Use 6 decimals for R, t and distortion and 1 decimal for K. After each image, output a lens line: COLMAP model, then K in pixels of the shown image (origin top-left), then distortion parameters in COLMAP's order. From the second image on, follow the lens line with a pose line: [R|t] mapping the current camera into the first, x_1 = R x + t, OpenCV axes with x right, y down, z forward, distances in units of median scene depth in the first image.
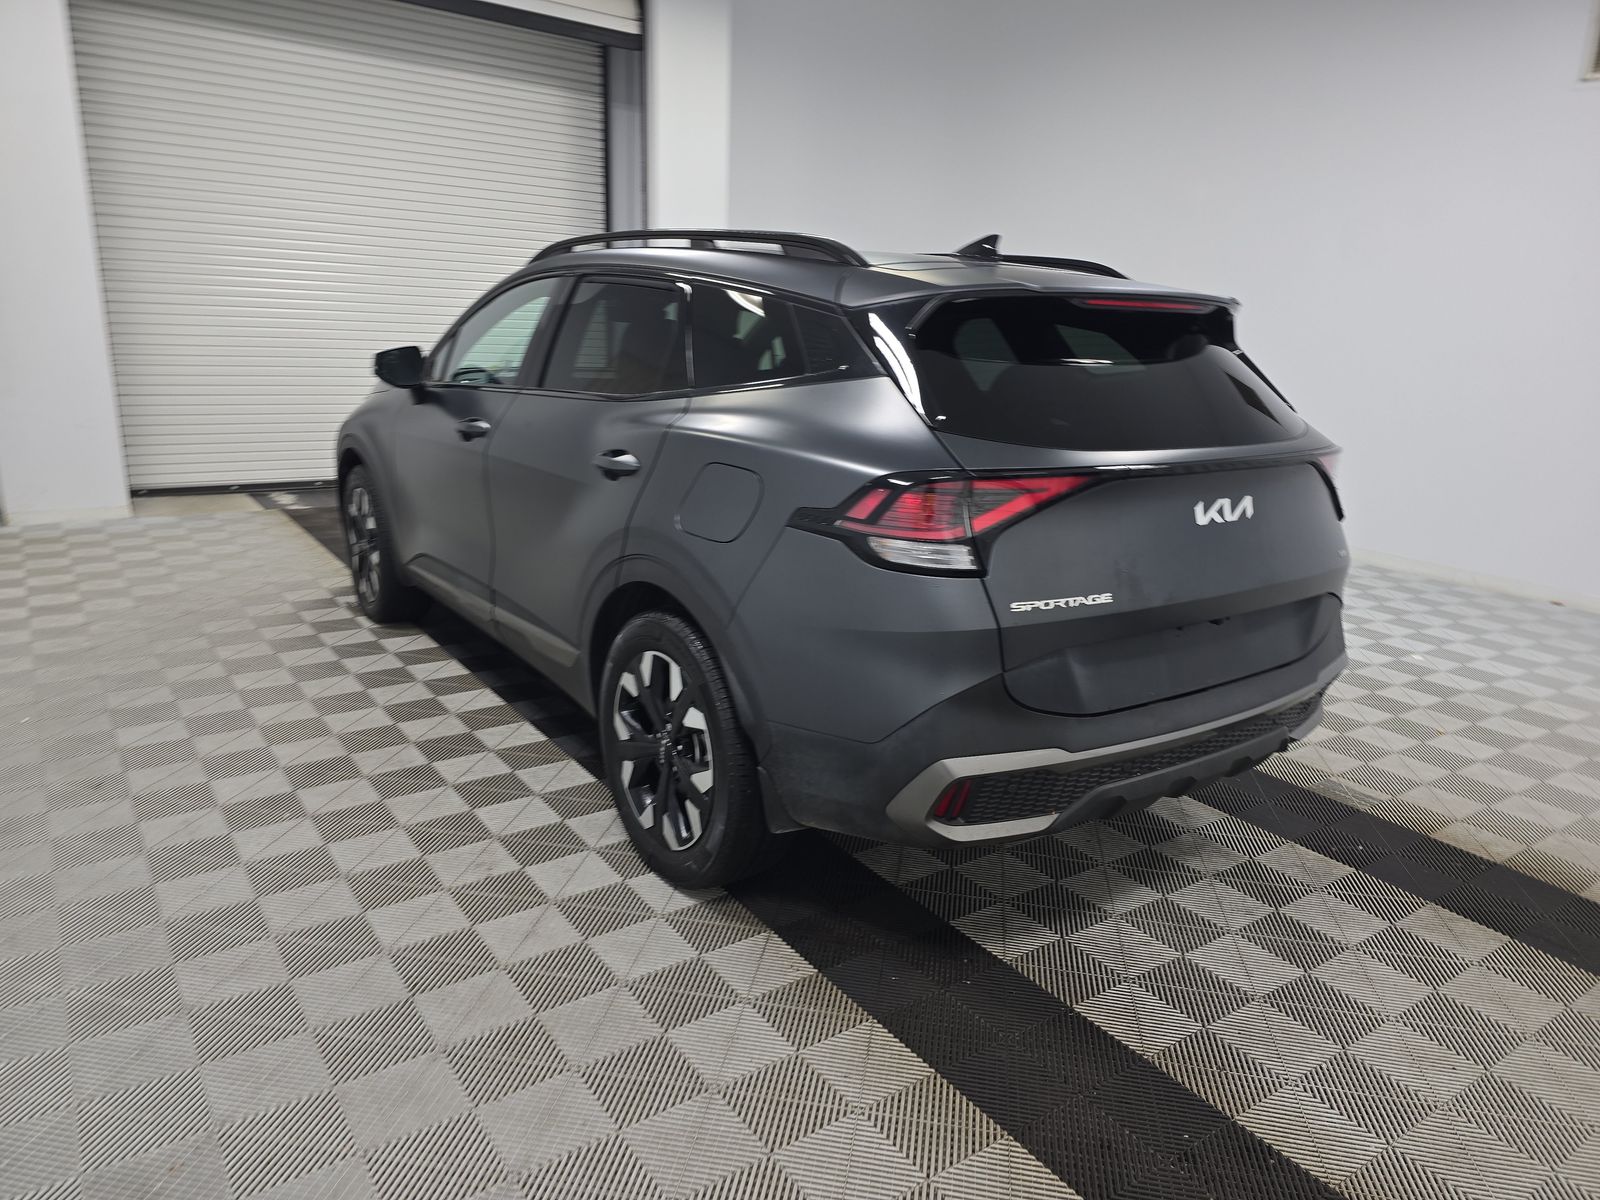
lens RADIAL K [[1075.9, 0, 800.0], [0, 1075.9, 600.0], [0, 0, 1]] dist [0.063482, -0.044240]
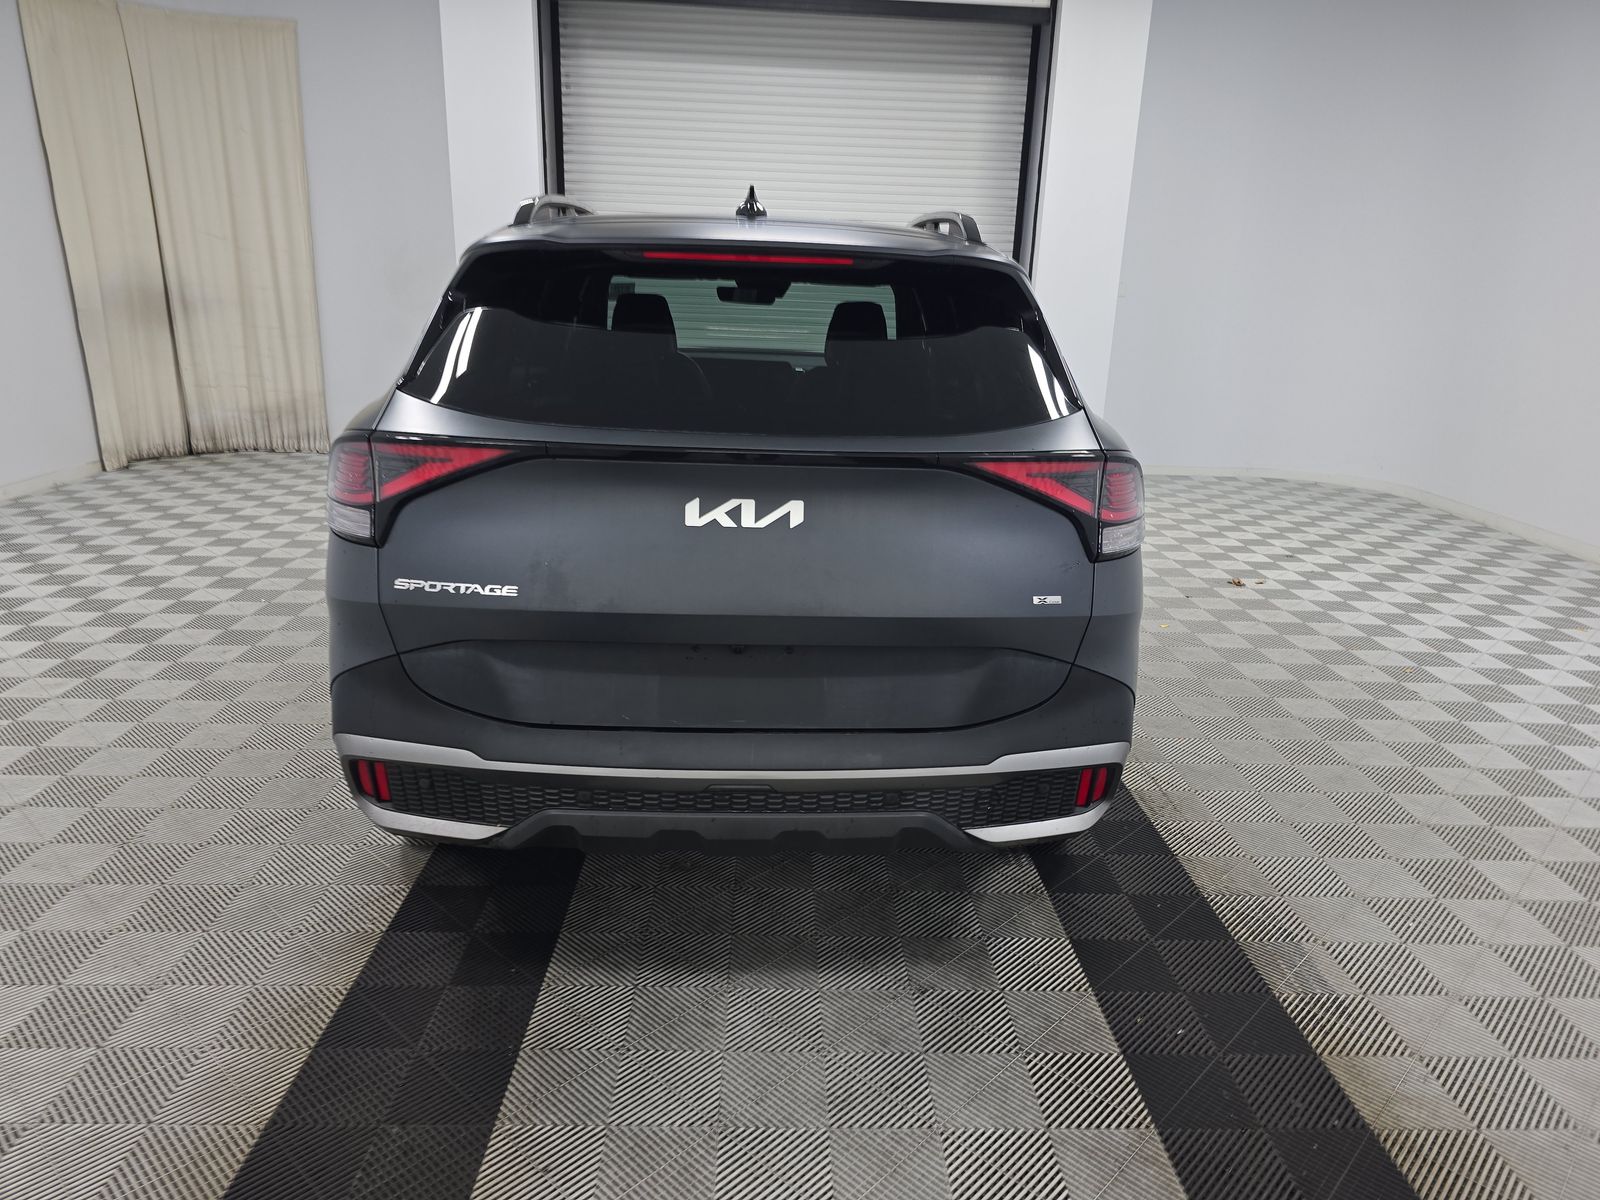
lens RADIAL K [[1075.9, 0, 800.0], [0, 1075.9, 600.0], [0, 0, 1]] dist [0.063482, -0.044240]
pose [[0.831872, 0.139147, -0.537240, 0.928915], [-0.139324, 0.989417, 0.040529, -0.061277], [0.537194, 0.041135, 0.842455, 0.381775]]
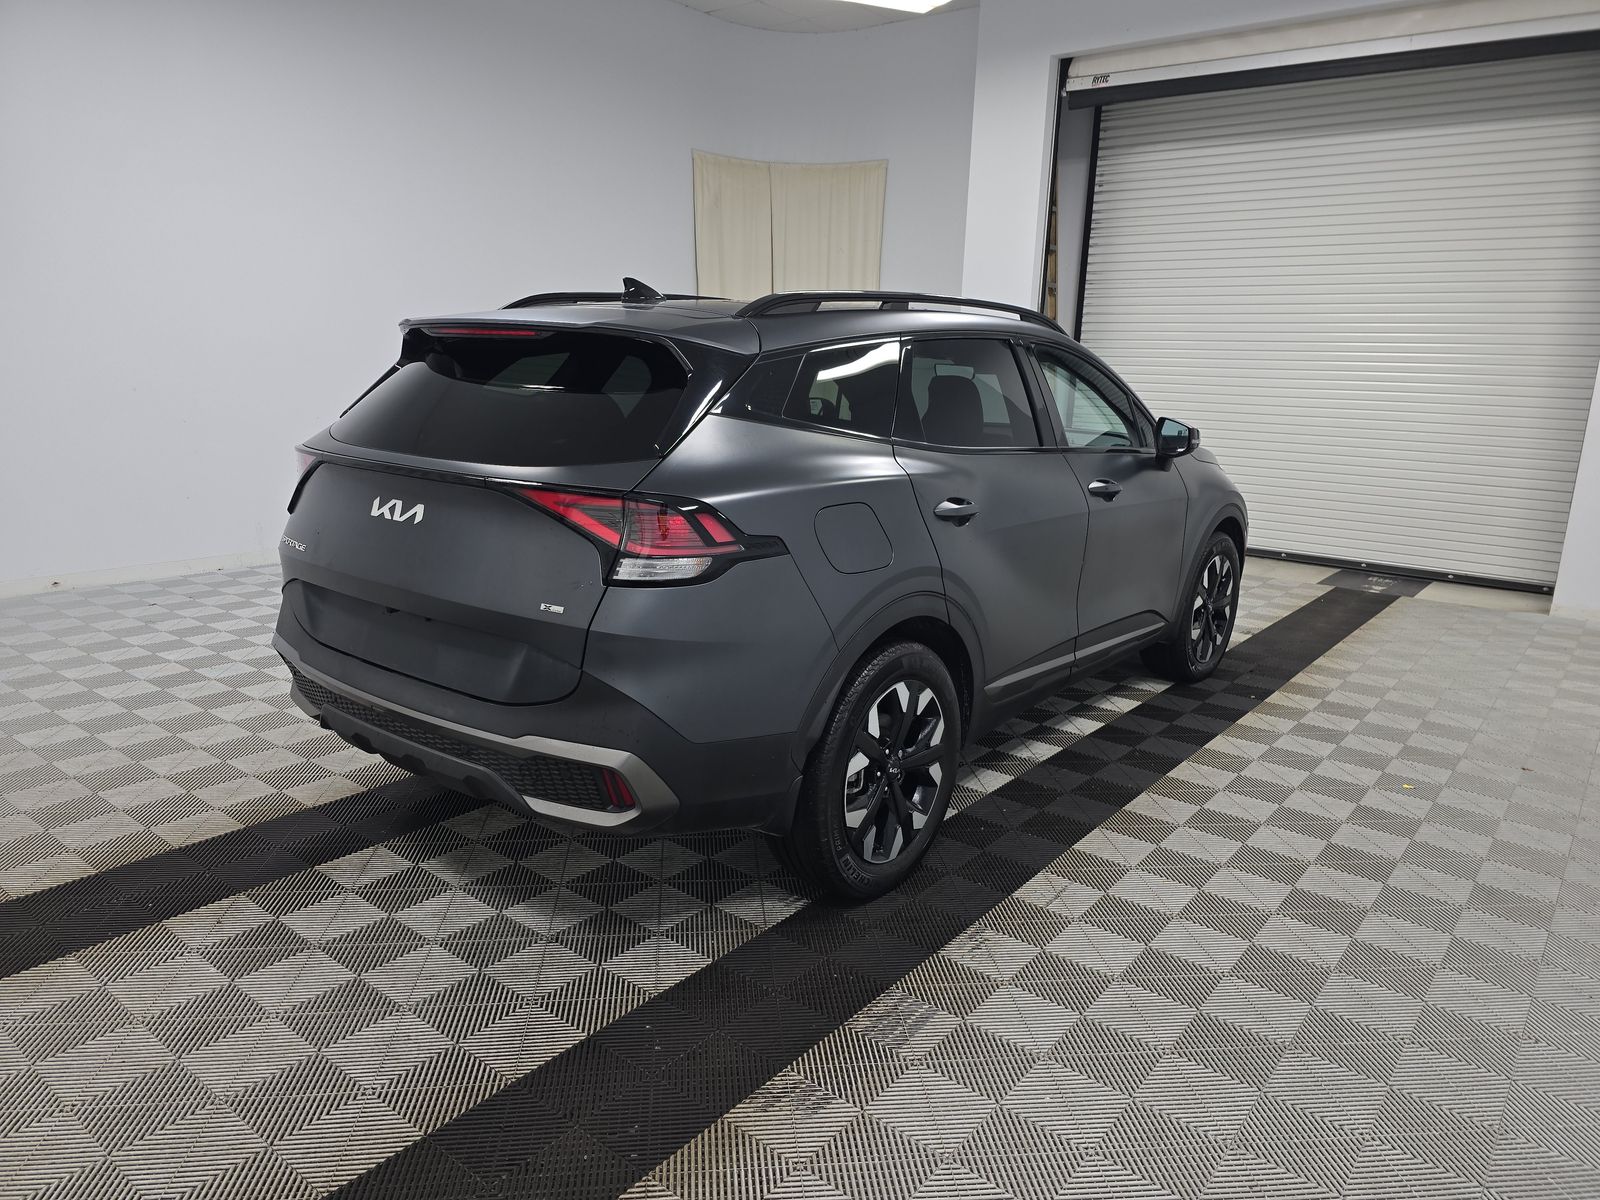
lens RADIAL K [[1075.9, 0, 800.0], [0, 1075.9, 600.0], [0, 0, 1]] dist [0.063482, -0.044240]
pose [[0.273871, 0.182352, -0.944321, 1.687803], [-0.266709, 0.957752, 0.107595, -0.240906], [0.924046, 0.222391, 0.310935, 1.138335]]
